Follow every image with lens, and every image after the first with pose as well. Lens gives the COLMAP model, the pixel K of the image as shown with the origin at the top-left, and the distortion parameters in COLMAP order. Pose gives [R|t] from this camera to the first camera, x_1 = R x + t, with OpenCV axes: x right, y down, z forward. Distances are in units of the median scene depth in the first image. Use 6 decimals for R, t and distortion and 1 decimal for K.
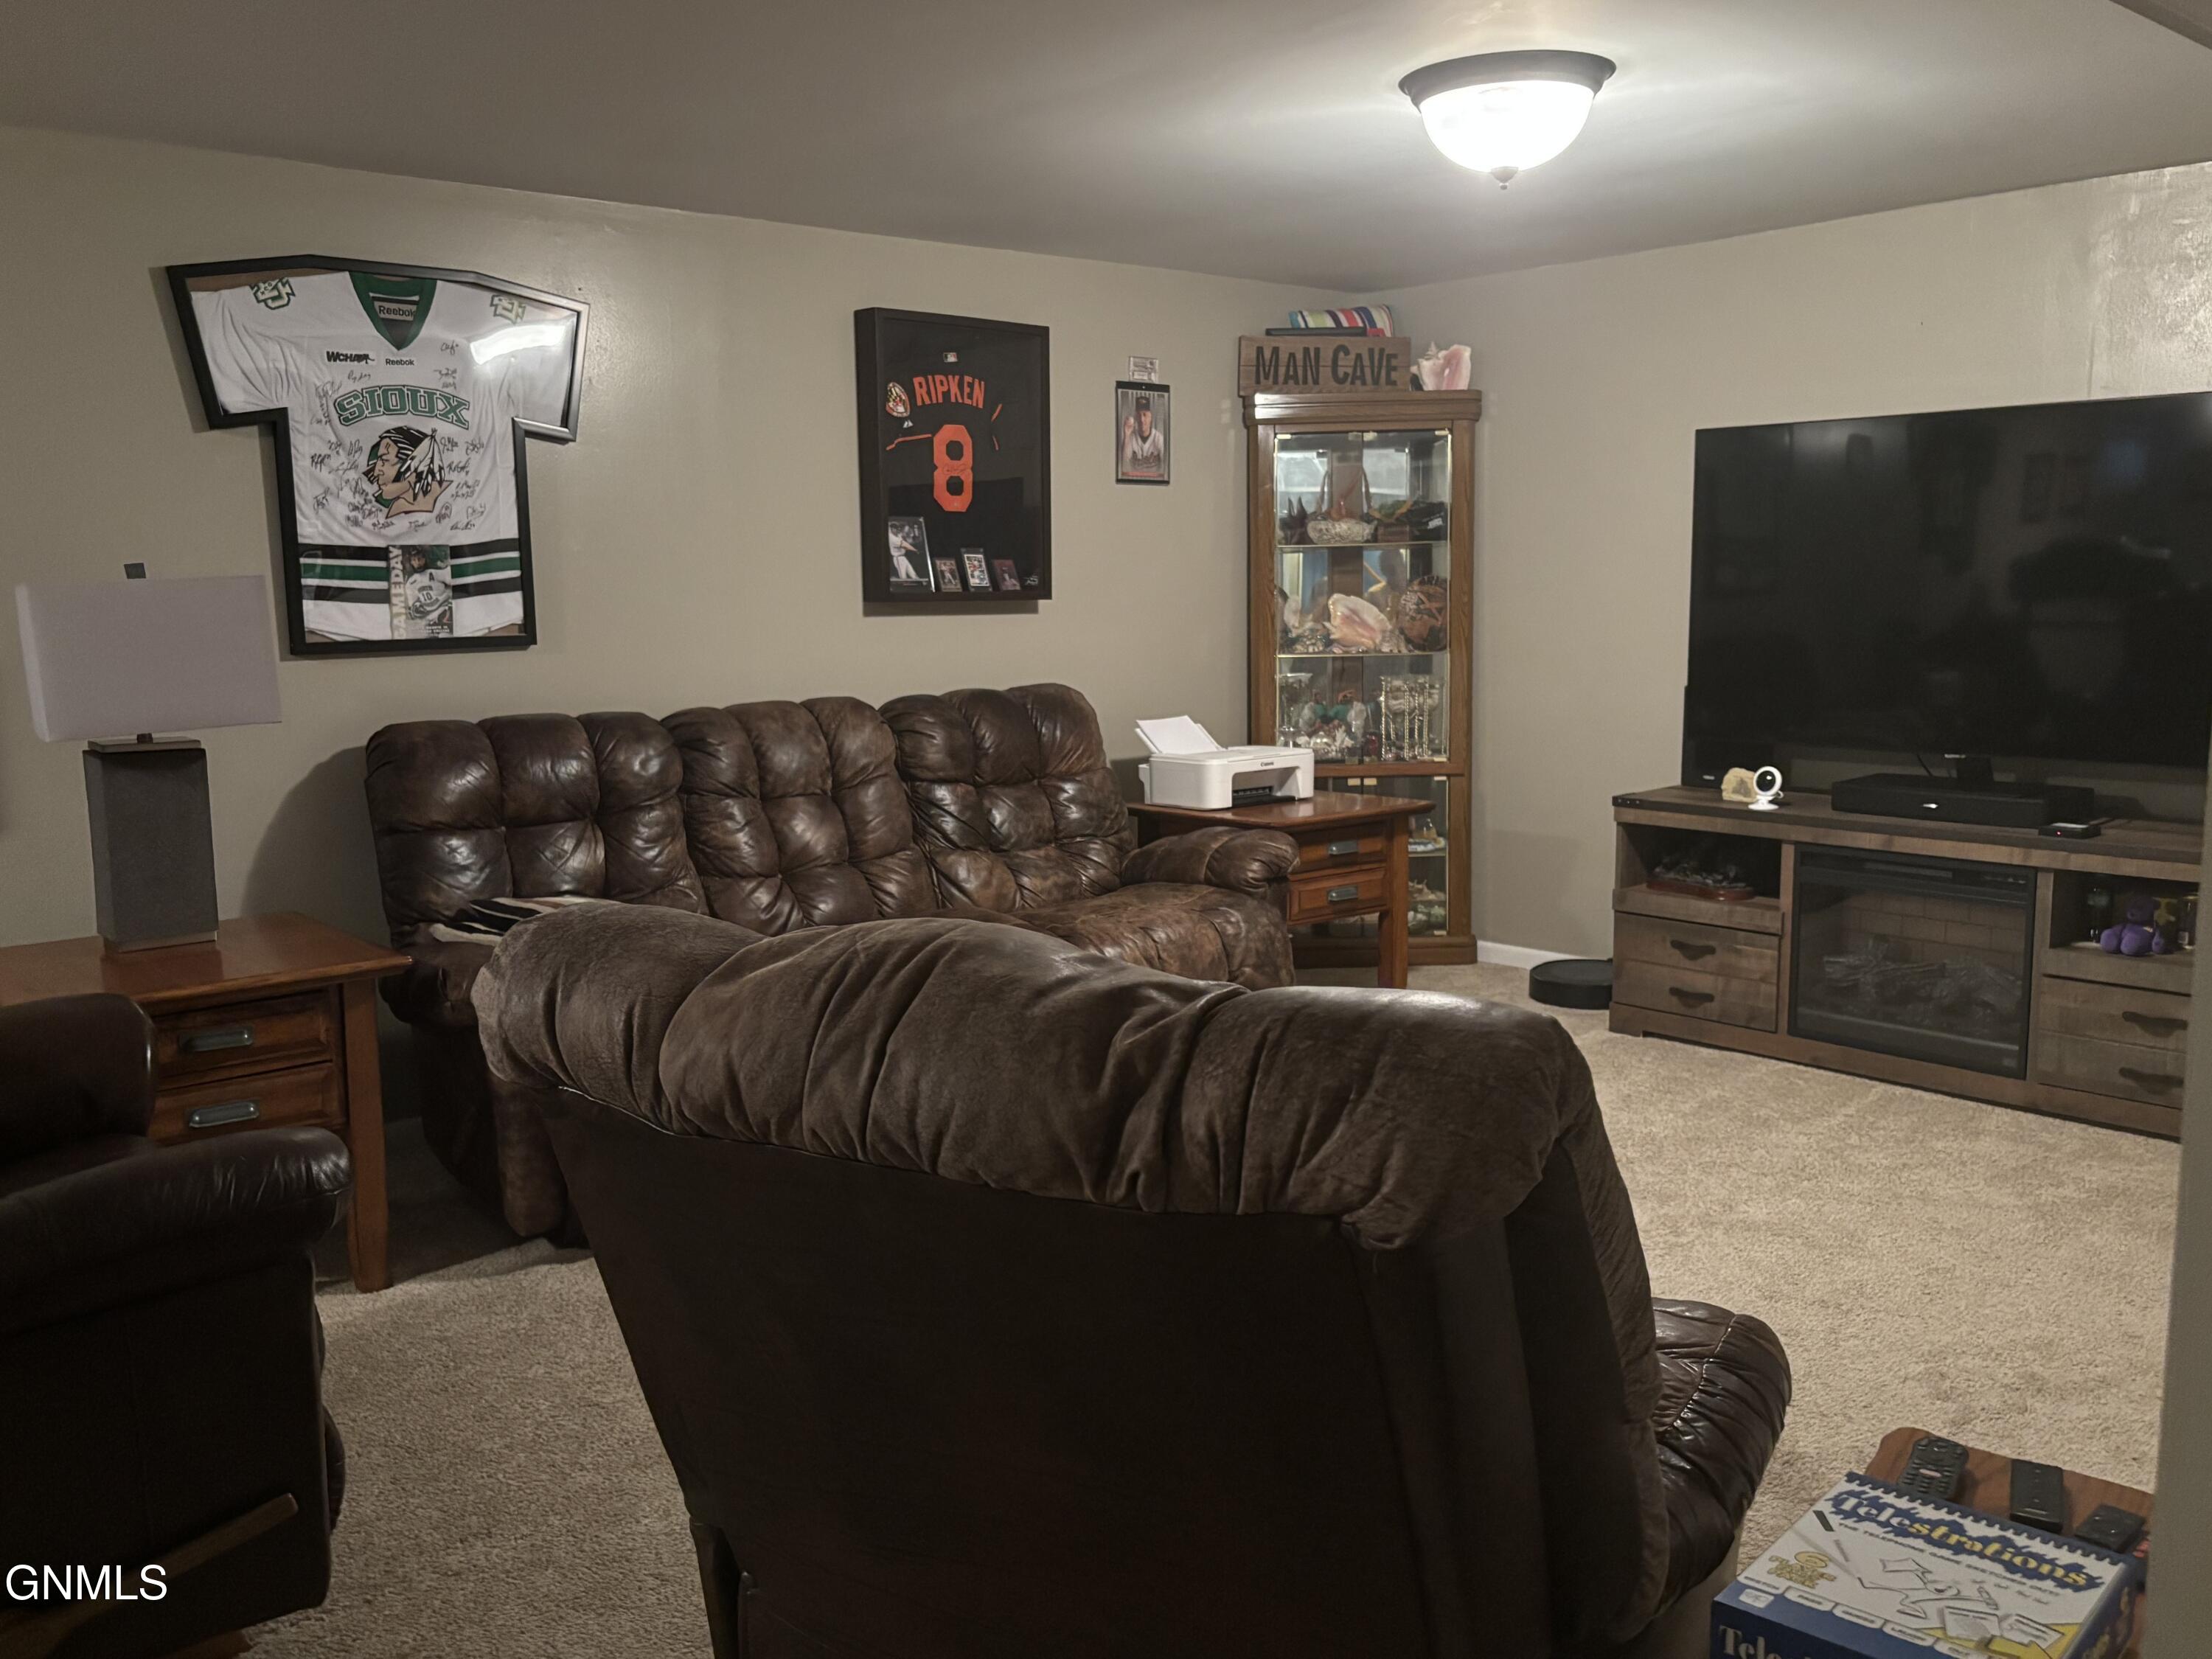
lens RADIAL K [[1855.2, 0, 1107.6], [0, 1855.2, 845.1], [0, 0, 1]] dist [0.069670, -0.070292]
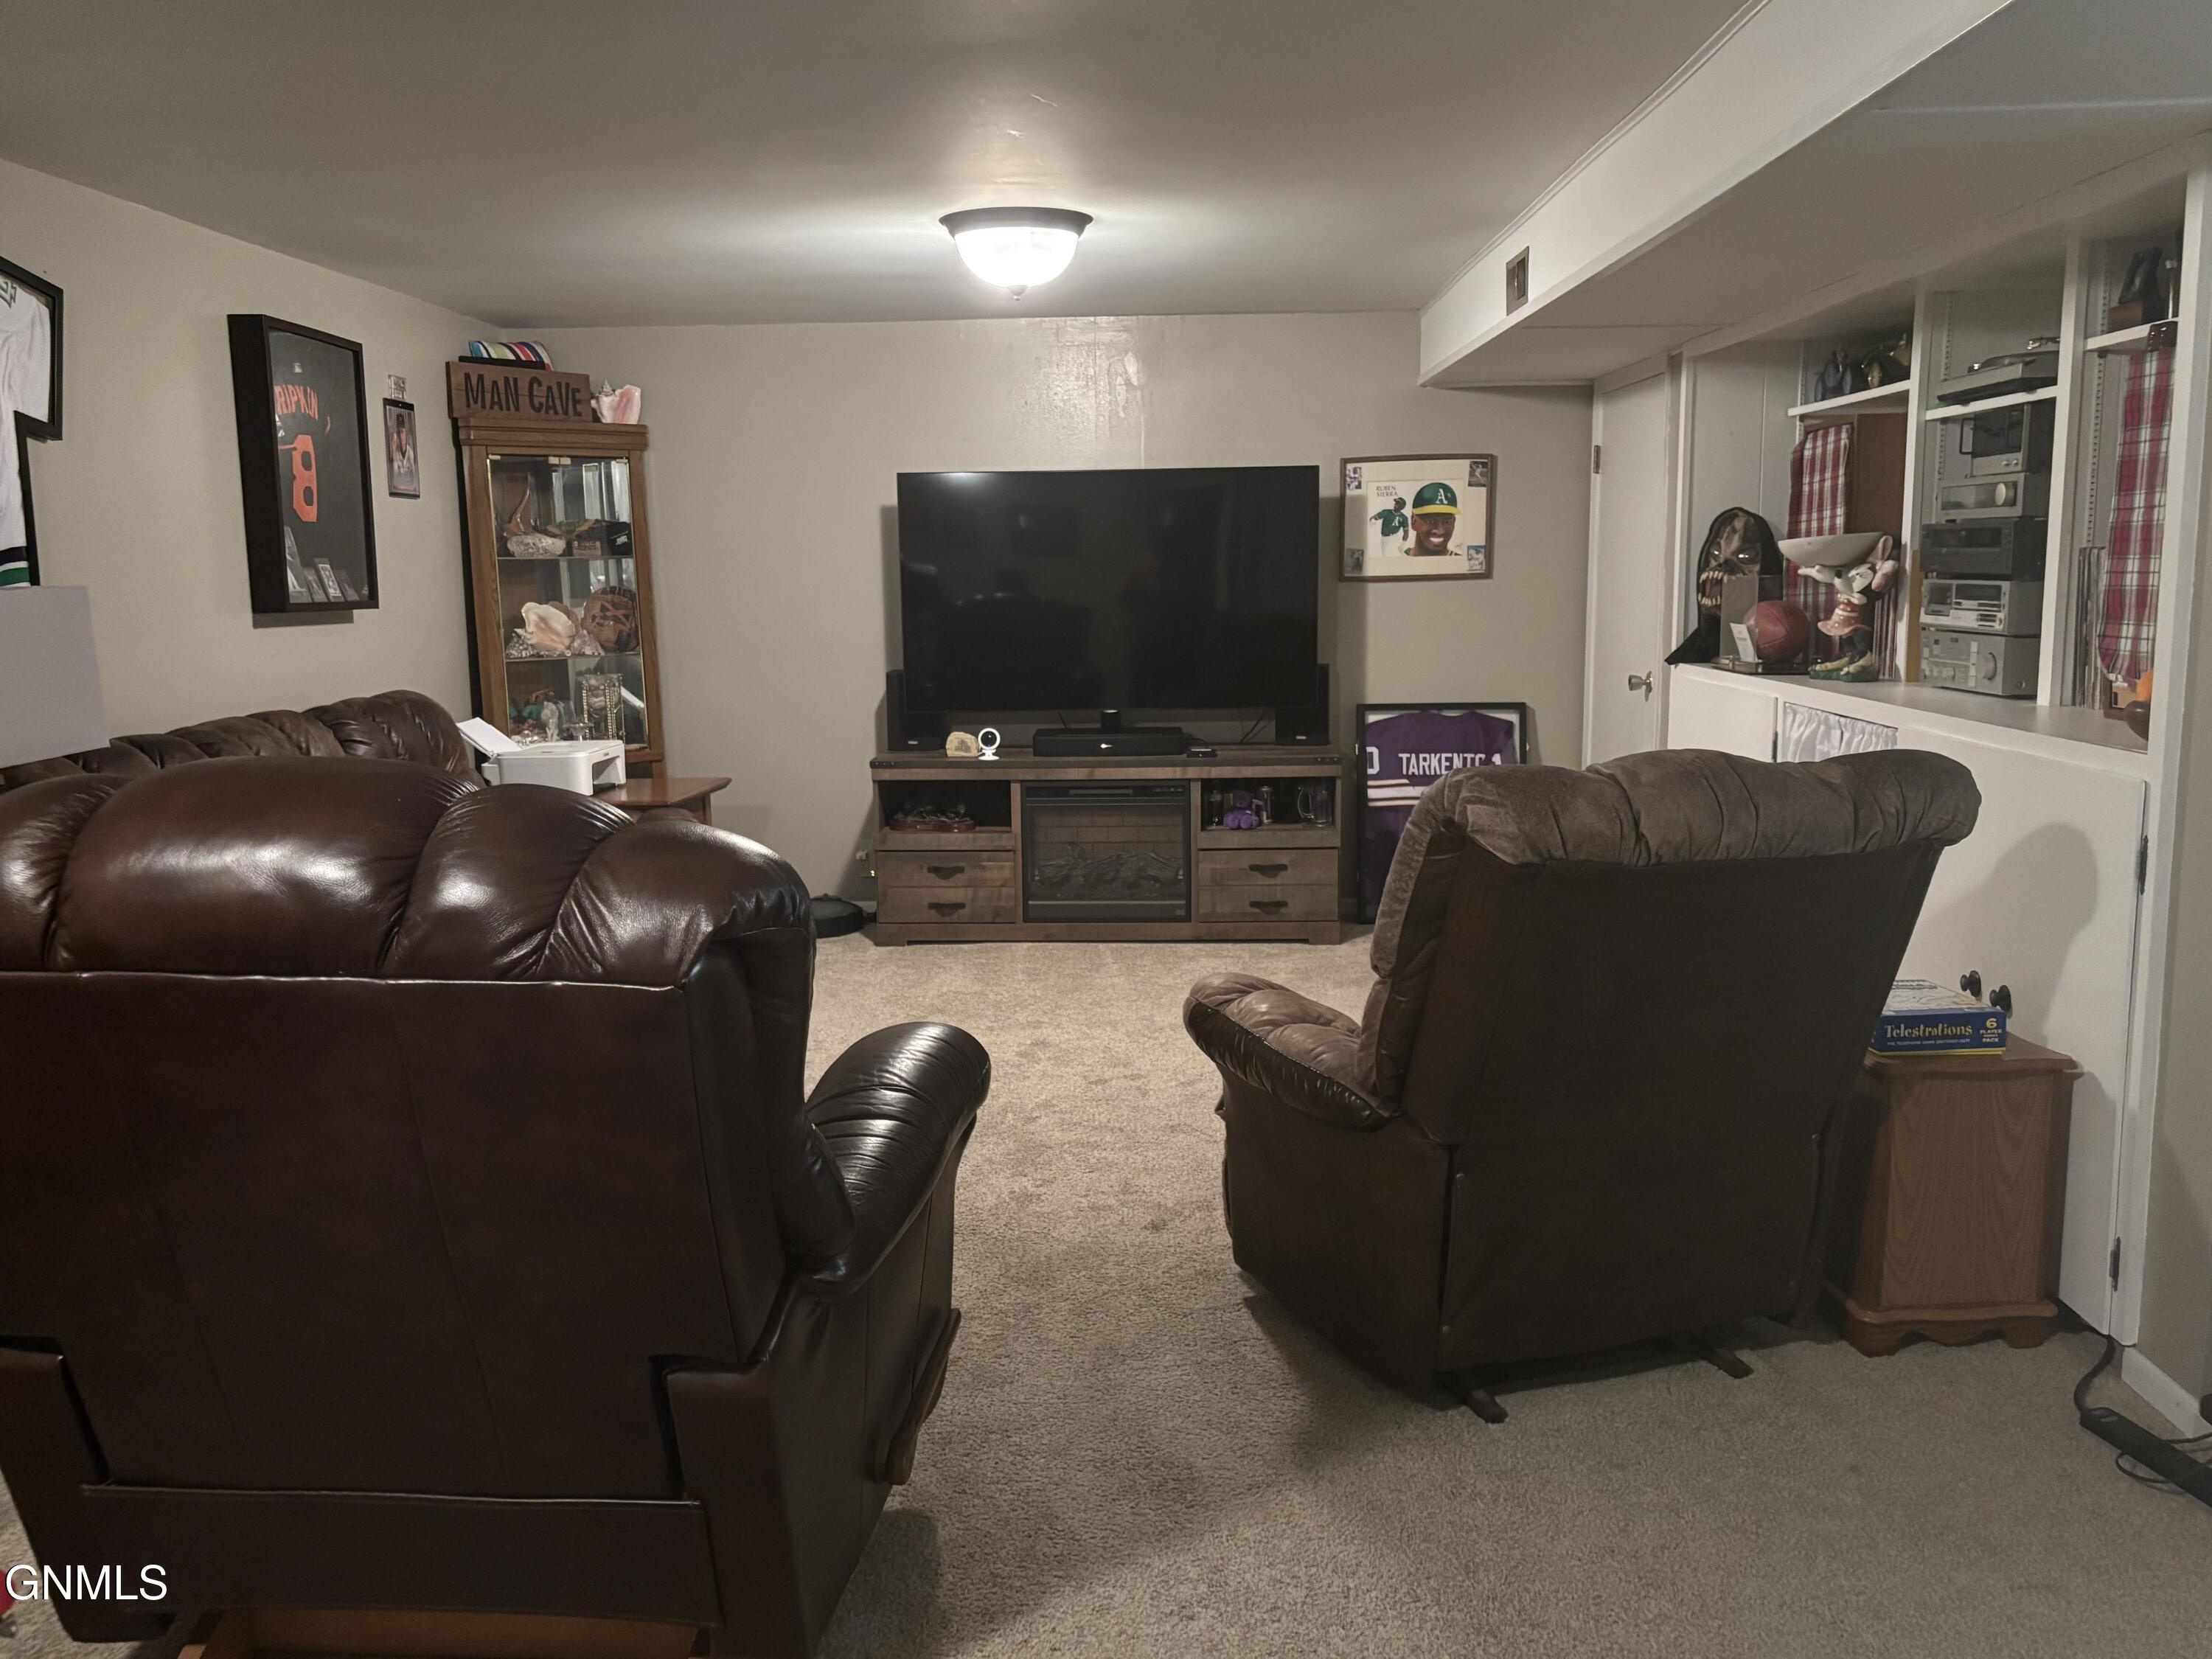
lens RADIAL K [[1855.2, 0, 1098.2], [0, 1855.2, 831.2], [0, 0, 1]] dist [0.069670, -0.070292]
pose [[0.700787, -0.098185, 0.706581, -0.526431], [0.108795, 0.993606, 0.030166, 0.000474], [-0.705025, 0.055733, 0.706989, 0.002780]]
